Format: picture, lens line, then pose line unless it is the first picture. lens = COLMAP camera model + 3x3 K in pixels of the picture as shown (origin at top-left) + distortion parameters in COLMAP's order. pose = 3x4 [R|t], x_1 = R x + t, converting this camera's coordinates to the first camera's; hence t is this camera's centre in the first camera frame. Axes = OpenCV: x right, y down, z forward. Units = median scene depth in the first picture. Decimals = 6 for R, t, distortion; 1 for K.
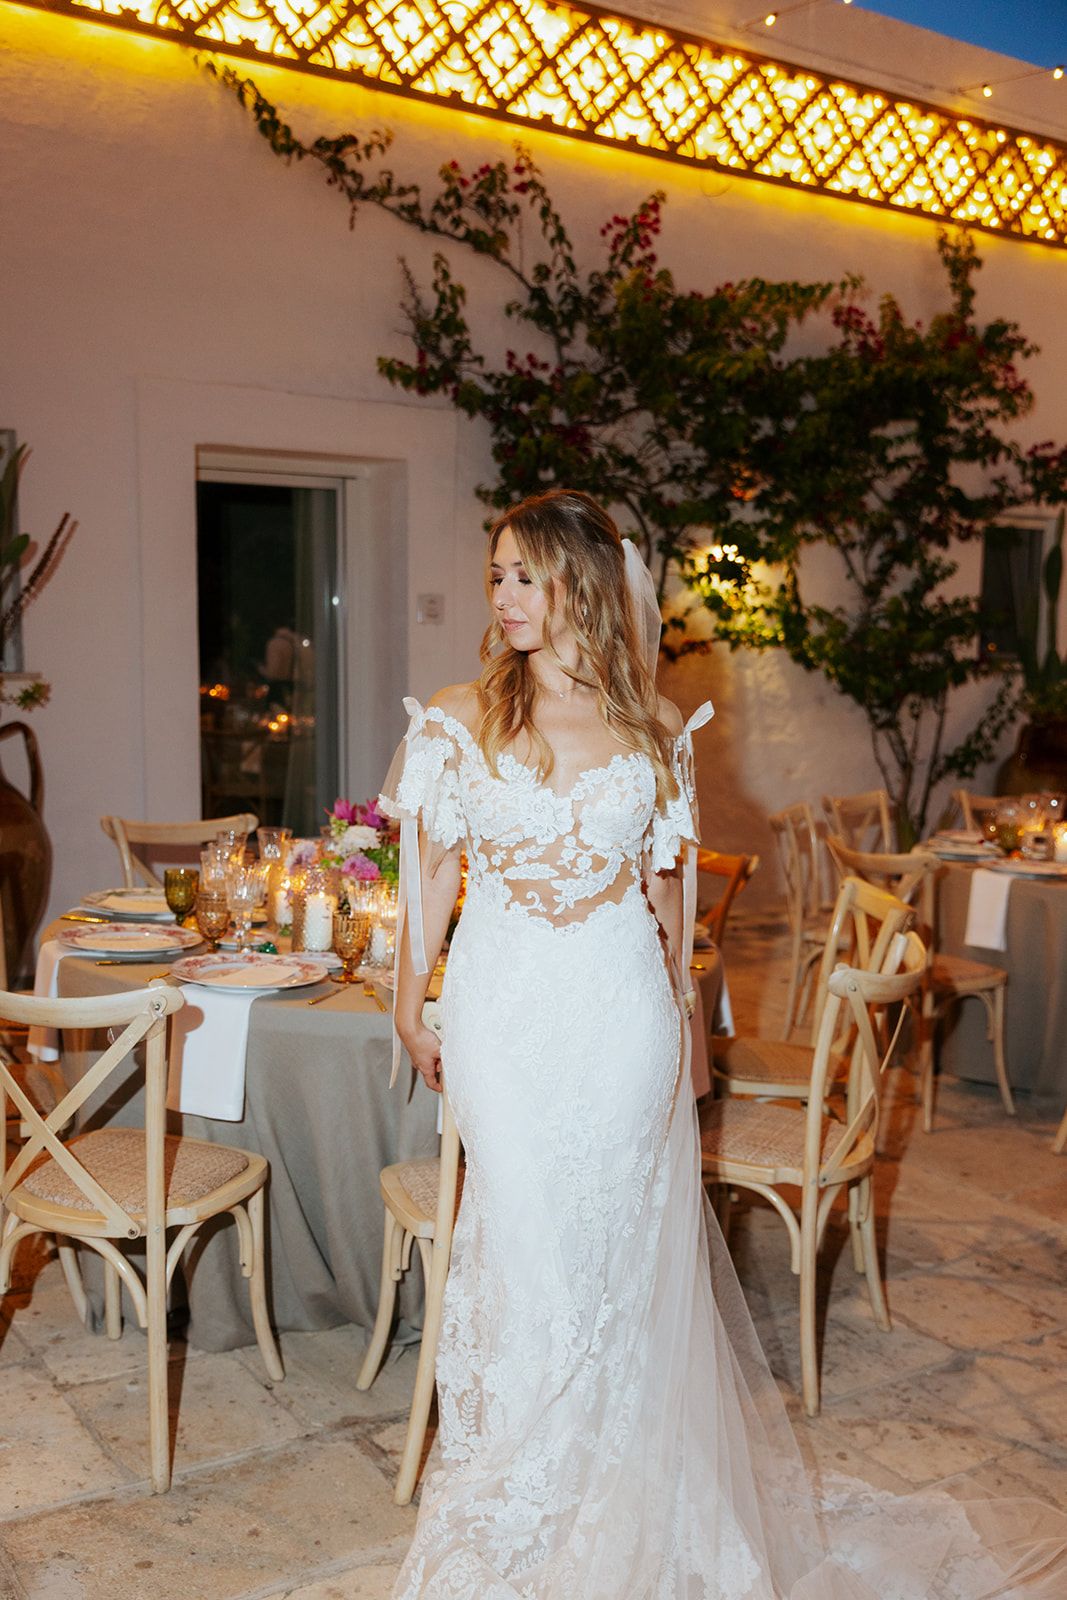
lens RADIAL K [[1565.1, 0, 538.8], [0, 1565.1, 830.2], [0, 0, 1]] dist [0.003549, 0.002804]
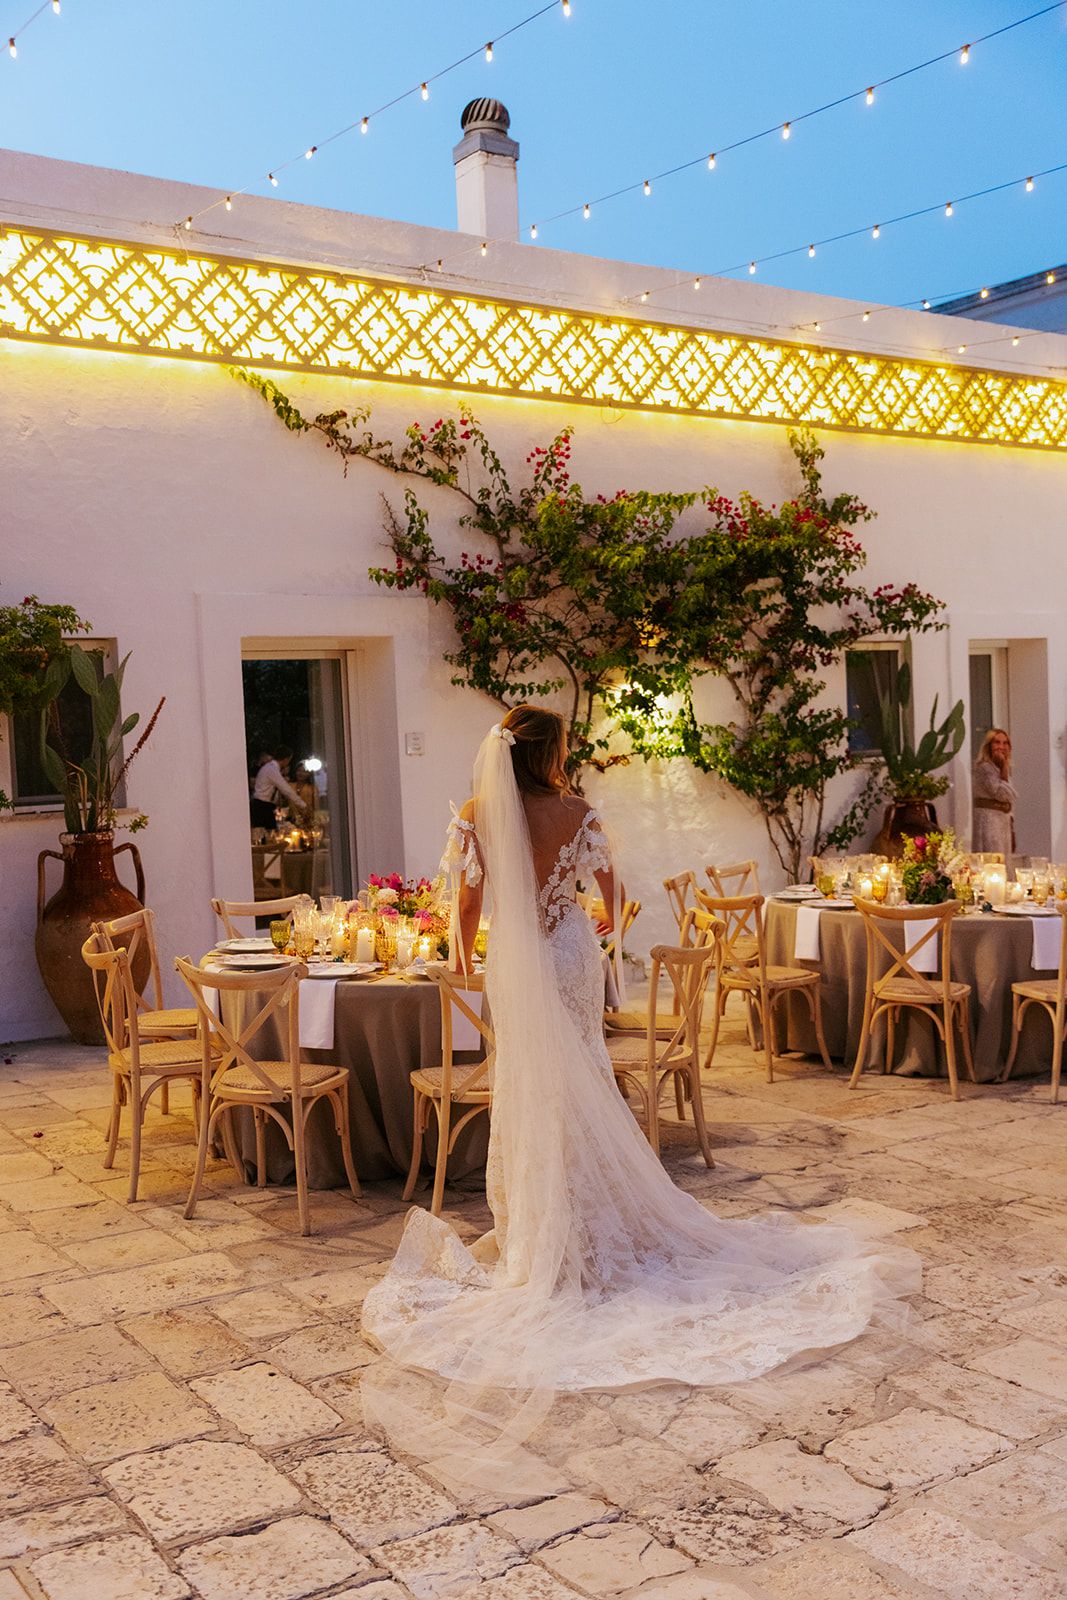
lens RADIAL K [[1611.4, 0, 533.5], [0, 1611.4, 800.0], [0, 0, 1]] dist [-0.135047, 0.001241]
pose [[0.998428, -0.055224, 0.009611, 0.015268], [0.055847, 0.994728, -0.086004, 0.027507], [-0.004811, 0.086406, 0.996248, -0.334915]]
